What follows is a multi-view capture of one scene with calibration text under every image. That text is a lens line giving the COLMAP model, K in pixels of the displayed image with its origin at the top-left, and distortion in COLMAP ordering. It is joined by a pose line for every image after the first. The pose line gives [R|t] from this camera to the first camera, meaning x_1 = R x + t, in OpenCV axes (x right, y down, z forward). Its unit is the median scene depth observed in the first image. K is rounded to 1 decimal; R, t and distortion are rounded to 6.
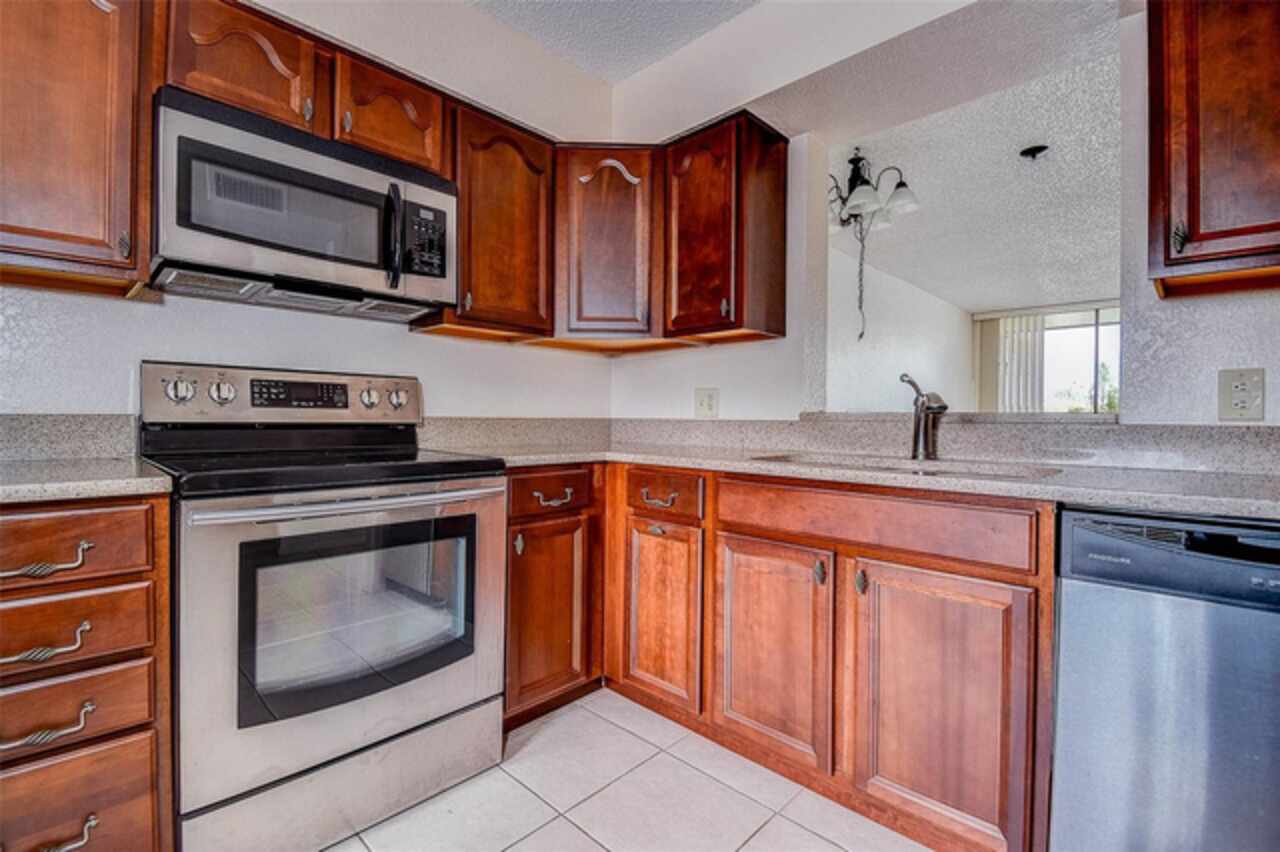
lens RADIAL K [[571.8, 0, 638.3], [0, 571.8, 421.5], [0, 0, 1]] dist [0.028751, -0.025421]
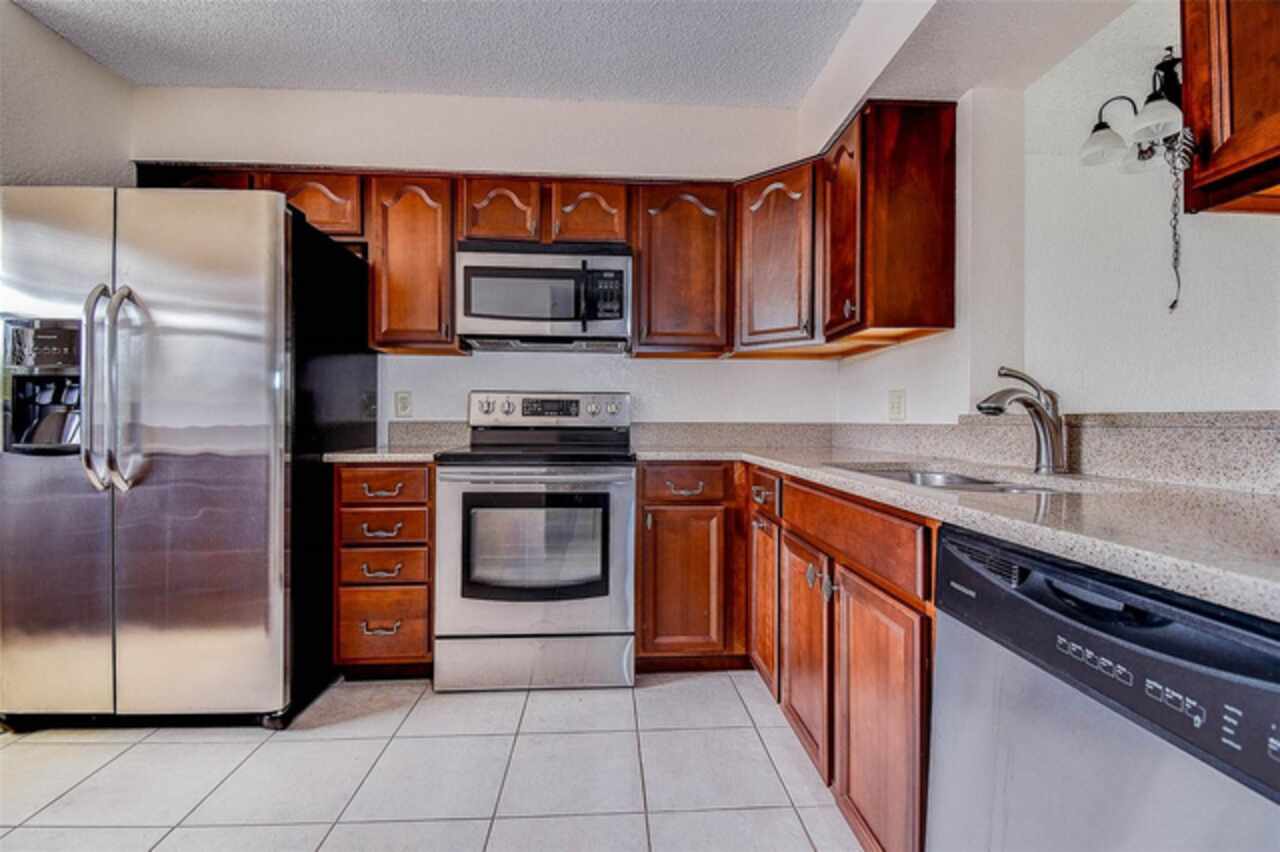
lens RADIAL K [[571.8, 0, 638.3], [0, 571.8, 421.5], [0, 0, 1]] dist [0.028751, -0.025421]
pose [[0.732345, -0.004928, -0.680916, 0.635124], [-0.002225, 0.999951, -0.009631, 0.004276], [0.680930, 0.008568, 0.732299, 0.046467]]
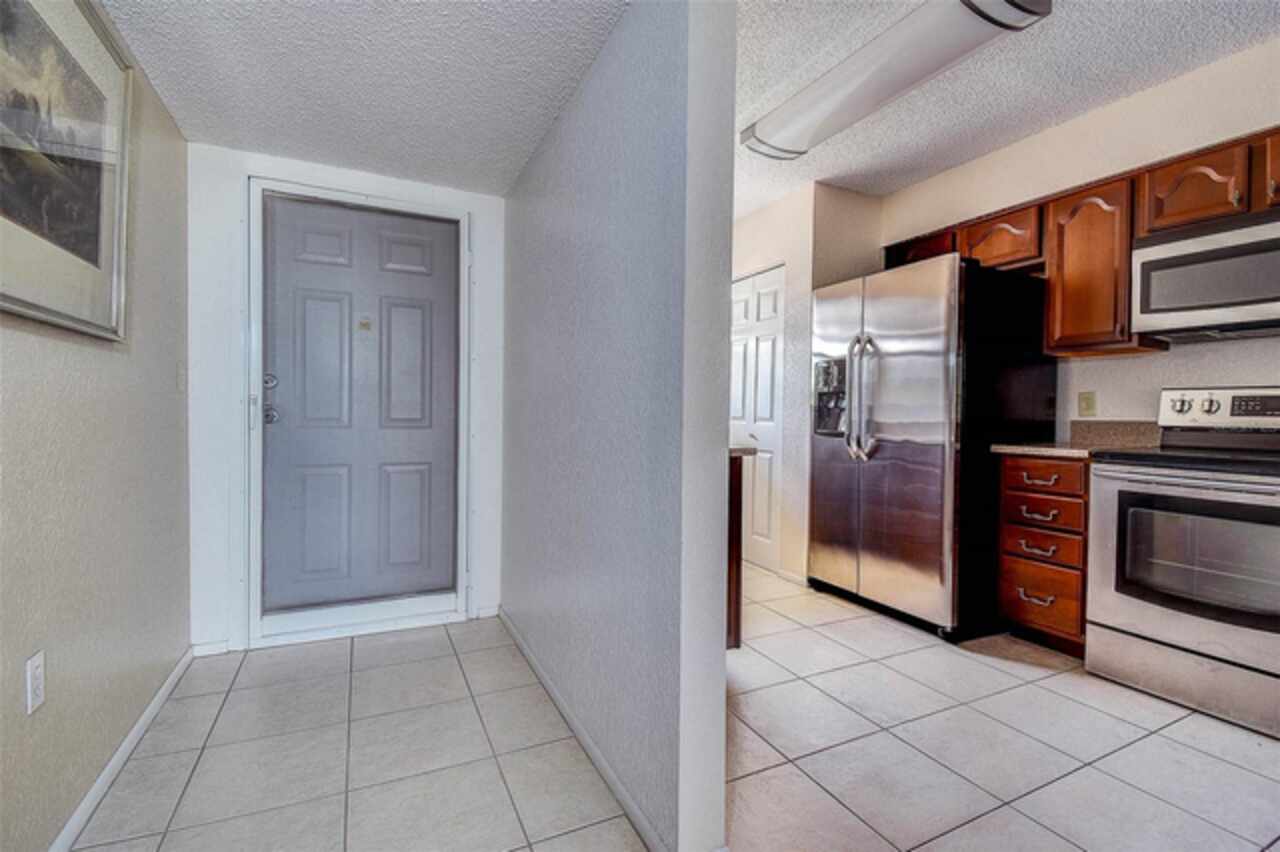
lens RADIAL K [[571.8, 0, 638.3], [0, 571.8, 421.5], [0, 0, 1]] dist [0.028751, -0.025421]
pose [[-0.356505, -0.000989, -0.934293, 1.082463], [-0.020959, 0.999756, 0.006939, 0.007905], [0.934058, 0.022056, -0.356439, 0.152624]]
